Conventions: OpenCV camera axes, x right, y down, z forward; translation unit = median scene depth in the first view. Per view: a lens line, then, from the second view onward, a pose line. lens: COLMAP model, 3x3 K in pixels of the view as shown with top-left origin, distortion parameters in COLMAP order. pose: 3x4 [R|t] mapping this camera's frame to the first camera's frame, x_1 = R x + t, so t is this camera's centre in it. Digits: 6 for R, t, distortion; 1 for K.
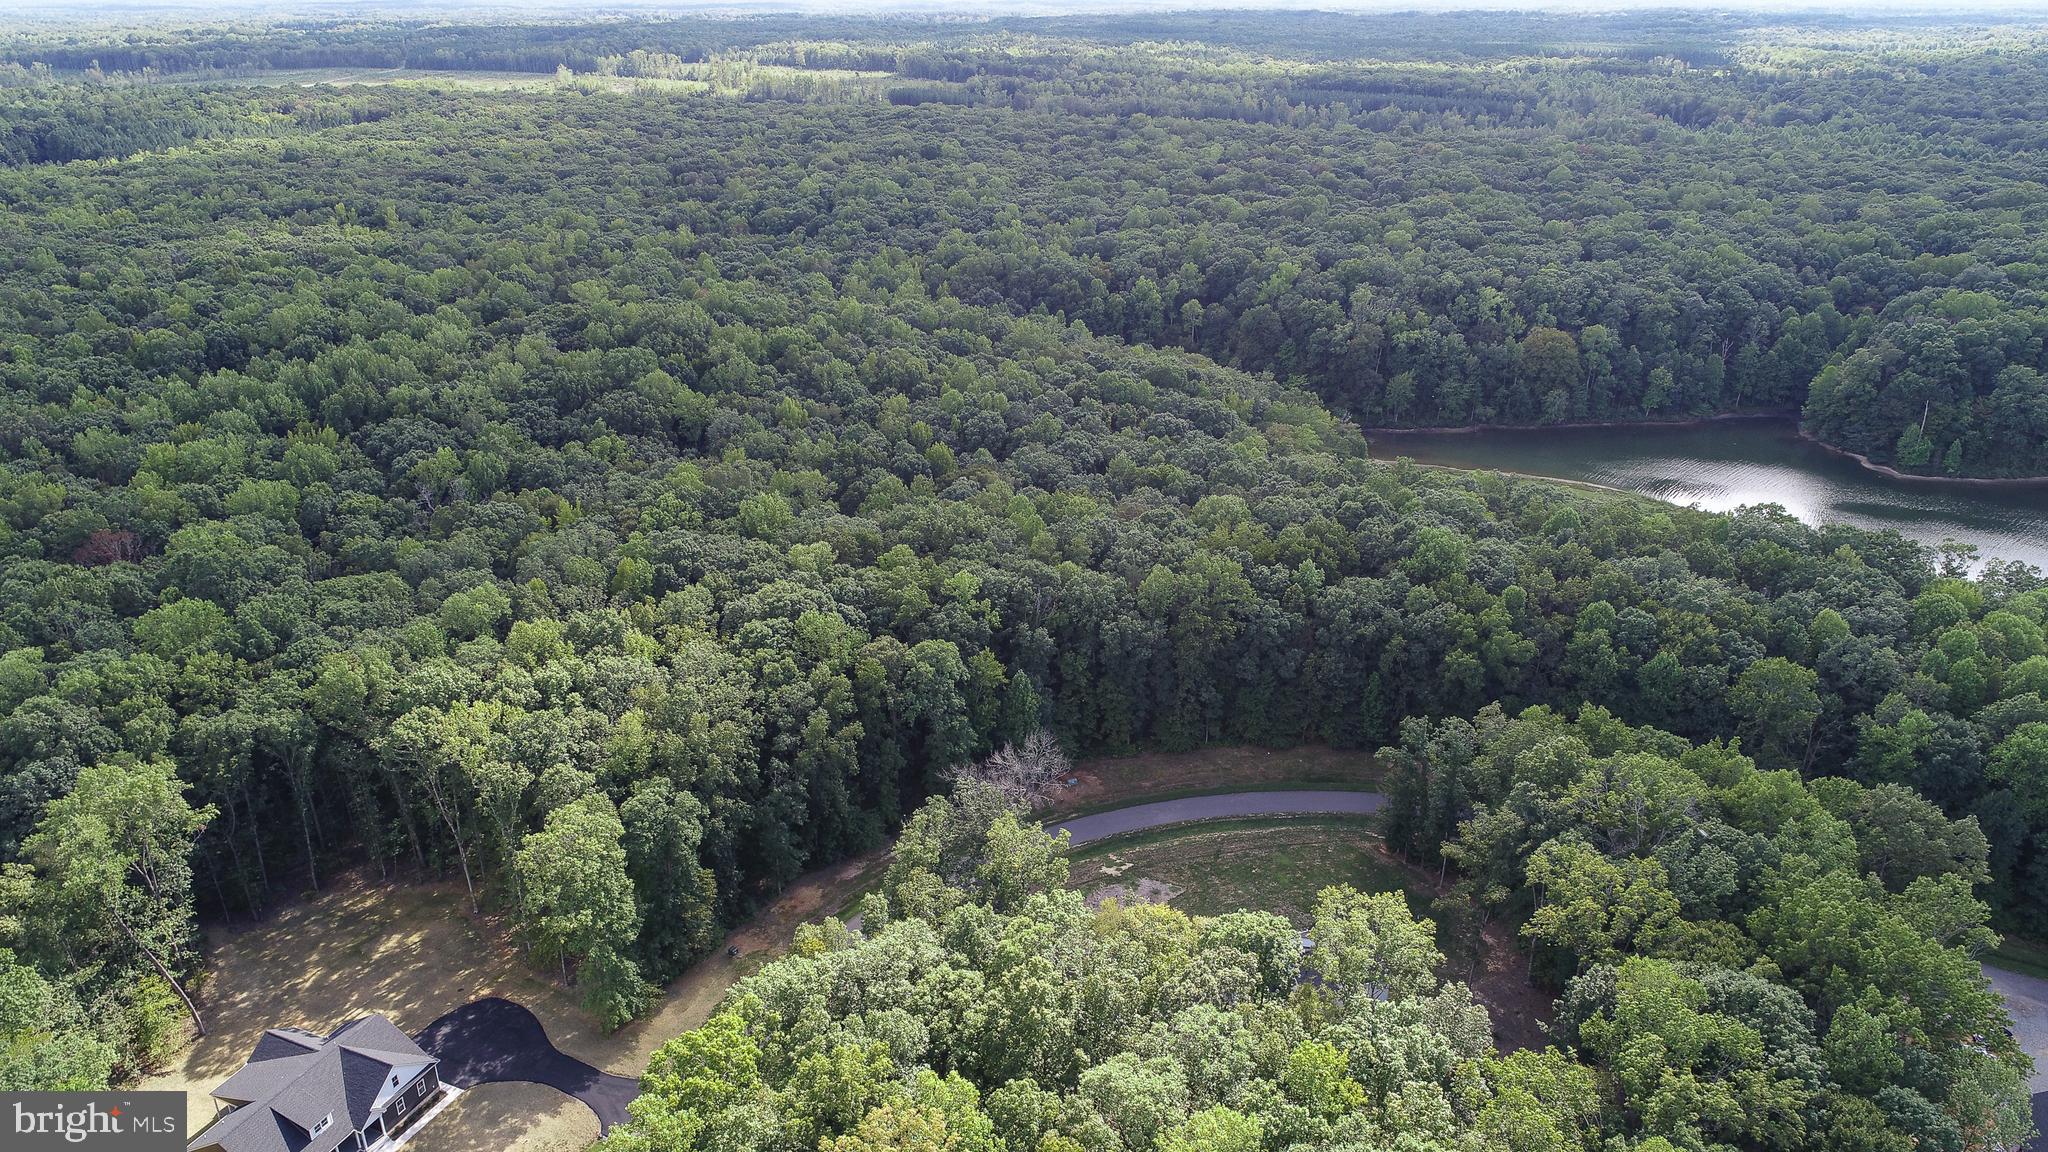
lens RADIAL K [[1373.7, 0, 1023.8], [0, 1373.7, 590.8], [0, 0, 1]] dist [0.002612, -0.001232]
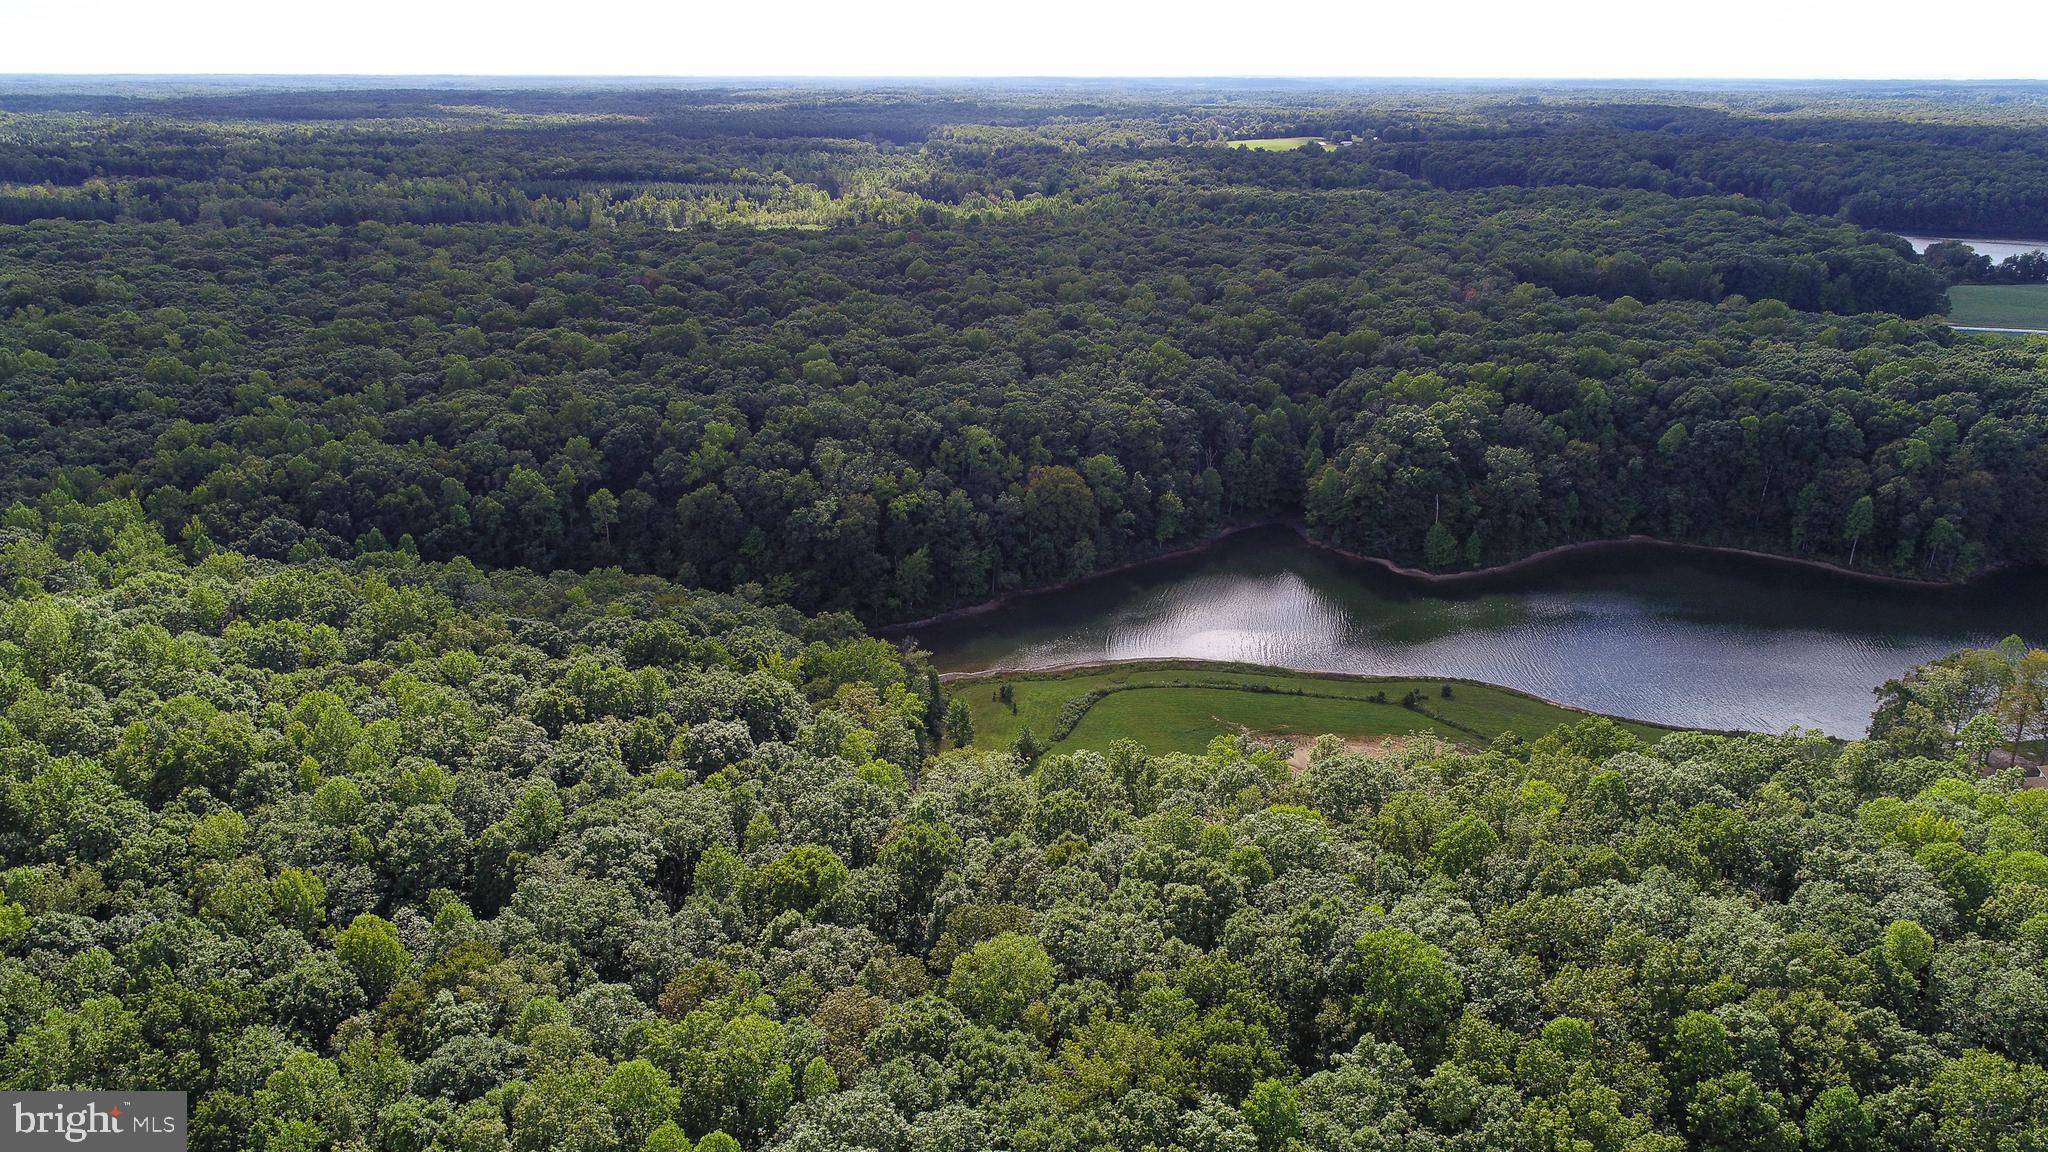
lens RADIAL K [[1373.7, 0, 1023.8], [0, 1373.7, 590.8], [0, 0, 1]] dist [0.002612, -0.001232]
pose [[0.848353, -0.185013, 0.496052, -0.053807], [0.210410, 0.977602, 0.004772, -0.115062], [-0.485824, 0.100325, 0.868280, 0.271177]]
